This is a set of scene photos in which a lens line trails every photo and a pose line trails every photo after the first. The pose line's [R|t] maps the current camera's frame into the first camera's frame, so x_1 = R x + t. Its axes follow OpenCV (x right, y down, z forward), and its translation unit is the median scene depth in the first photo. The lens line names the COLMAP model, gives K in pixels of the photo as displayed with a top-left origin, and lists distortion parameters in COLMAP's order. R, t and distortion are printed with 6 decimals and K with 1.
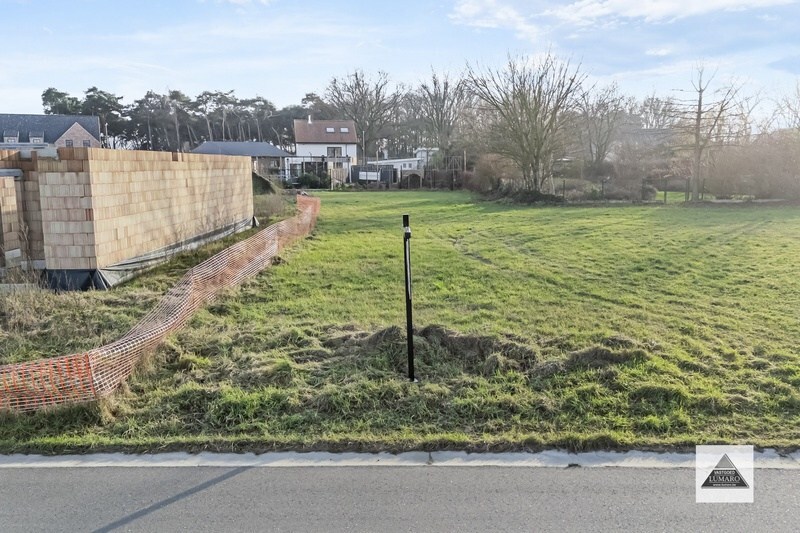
lens RADIAL K [[691.5, 0, 397.9], [0, 691.5, 268.1], [0, 0, 1]] dist [0.096394, -0.125728]
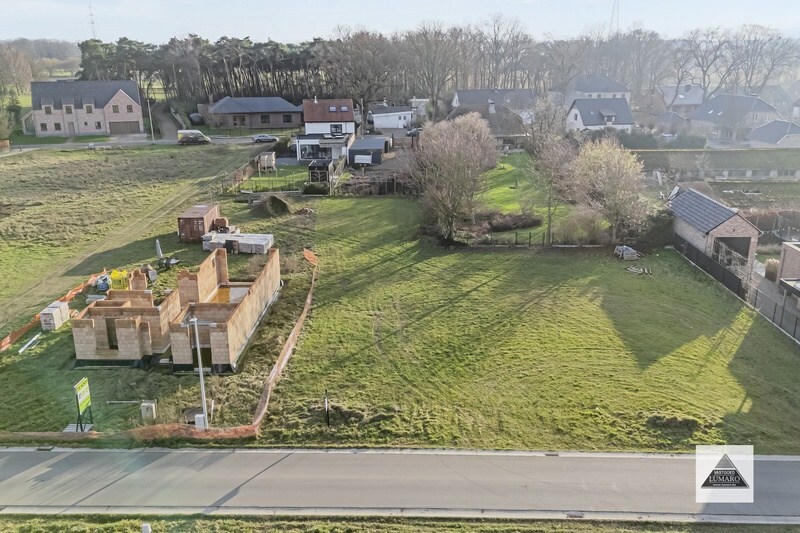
lens RADIAL K [[691.5, 0, 403.1], [0, 691.5, 265.1], [0, 0, 1]] dist [0.096394, -0.125728]
pose [[0.999899, 0.007151, -0.012271, 0.370744], [-0.005128, 0.987487, 0.157617, -1.054171], [0.013245, -0.157538, 0.987424, -2.131182]]
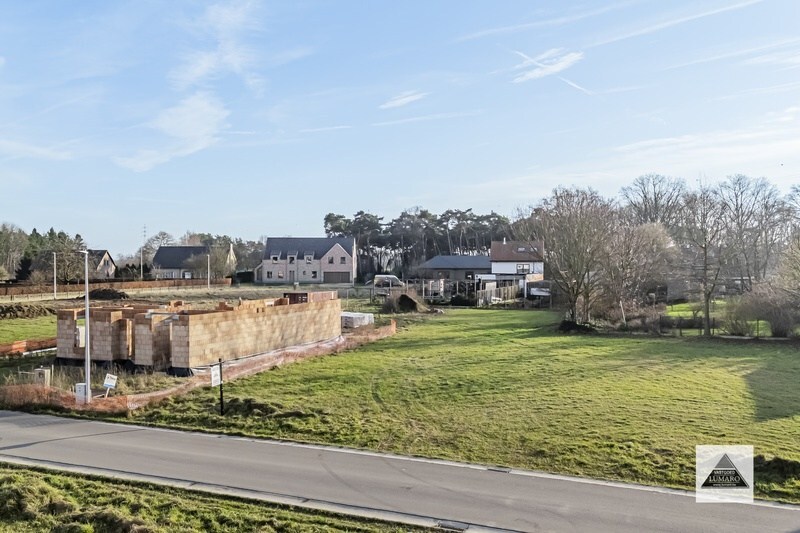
lens RADIAL K [[691.5, 0, 406.5], [0, 691.5, 267.0], [0, 0, 1]] dist [0.096394, -0.125728]
pose [[0.927096, 0.006927, -0.374760, 1.380445], [-0.059028, 0.990051, -0.127726, -0.095550], [0.370147, 0.140536, 0.918282, -1.126934]]
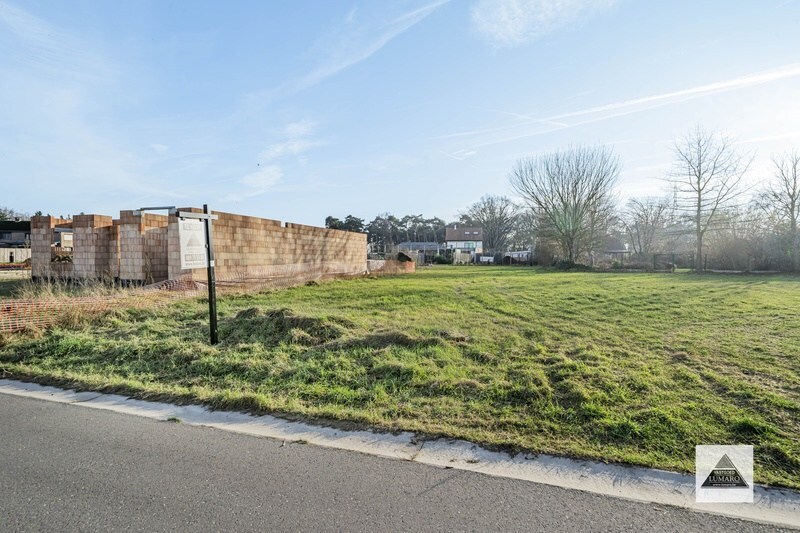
lens RADIAL K [[403.3, 0, 398.3], [0, 403.3, 279.3], [0, 0, 1]] dist [0.005098, 0.000531]
pose [[0.951398, 0.022933, -0.307108, 0.403251], [-0.052748, 0.994622, -0.089135, 0.071675], [0.303412, 0.101002, 0.947491, 0.317299]]
